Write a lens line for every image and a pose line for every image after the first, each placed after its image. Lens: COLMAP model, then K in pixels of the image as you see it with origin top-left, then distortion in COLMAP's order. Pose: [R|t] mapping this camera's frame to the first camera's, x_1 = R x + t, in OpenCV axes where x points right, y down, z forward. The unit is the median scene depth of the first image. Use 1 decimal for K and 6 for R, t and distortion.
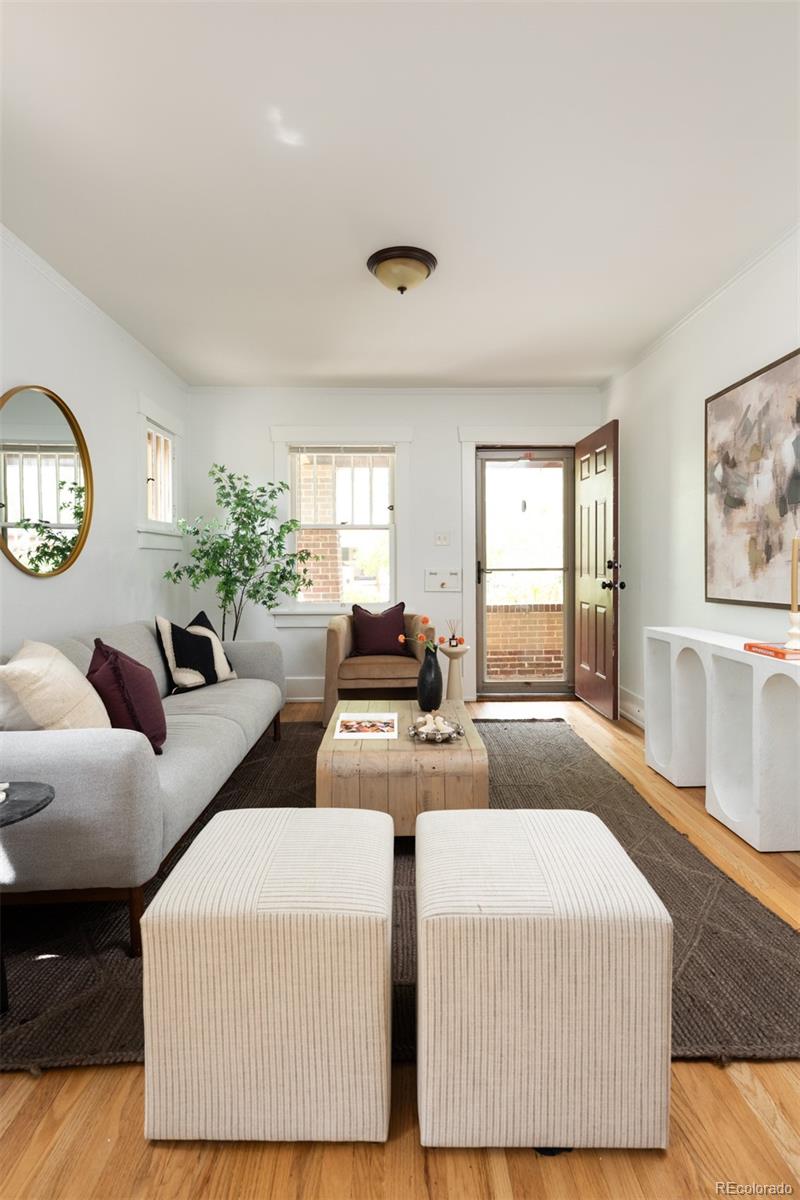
lens RADIAL K [[623.5, 0, 396.0], [0, 623.5, 569.1], [0, 0, 1]] dist [-0.000659, -0.000347]
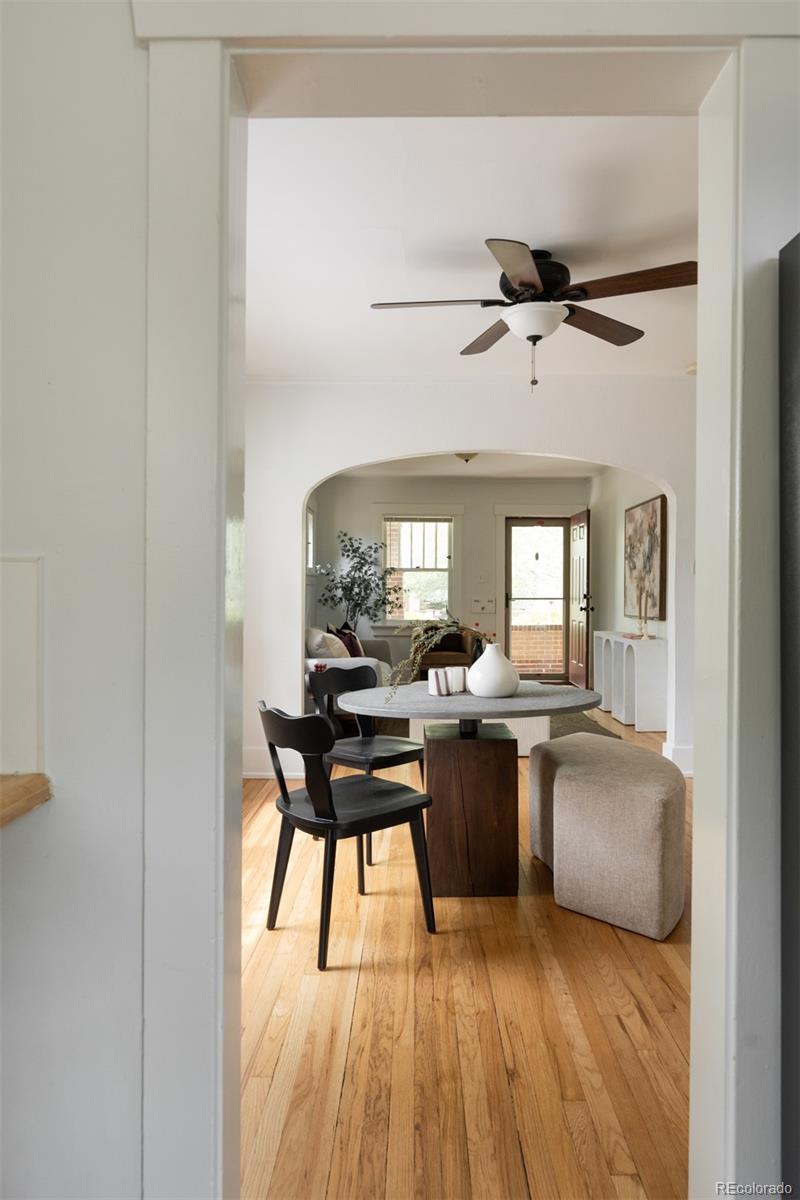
lens RADIAL K [[733.5, 0, 430.3], [0, 733.5, 593.9], [0, 0, 1]] dist [0.004467, -0.001007]
pose [[0.999855, 0.007130, 0.015447, -0.121219], [-0.007101, 0.999973, -0.001911, -0.008654], [-0.015460, 0.001801, 0.999879, -1.172805]]
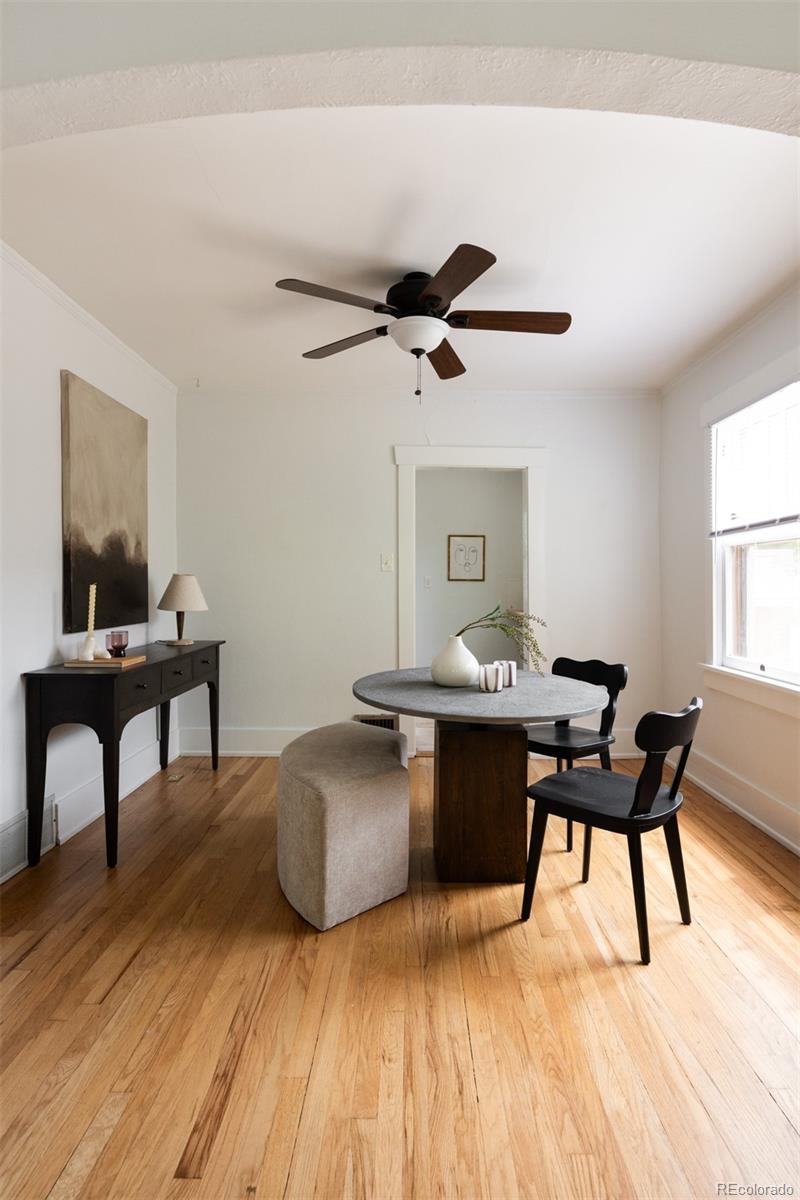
lens RADIAL K [[653.8, 0, 400.0], [0, 653.8, 600.0], [0, 0, 1]] dist [-0.003525, -0.000540]
pose [[-0.999719, 0.004290, 0.023300, 0.018646], [0.005095, 0.999388, 0.034610, -0.027723], [-0.023137, 0.034719, -0.999129, 0.538208]]
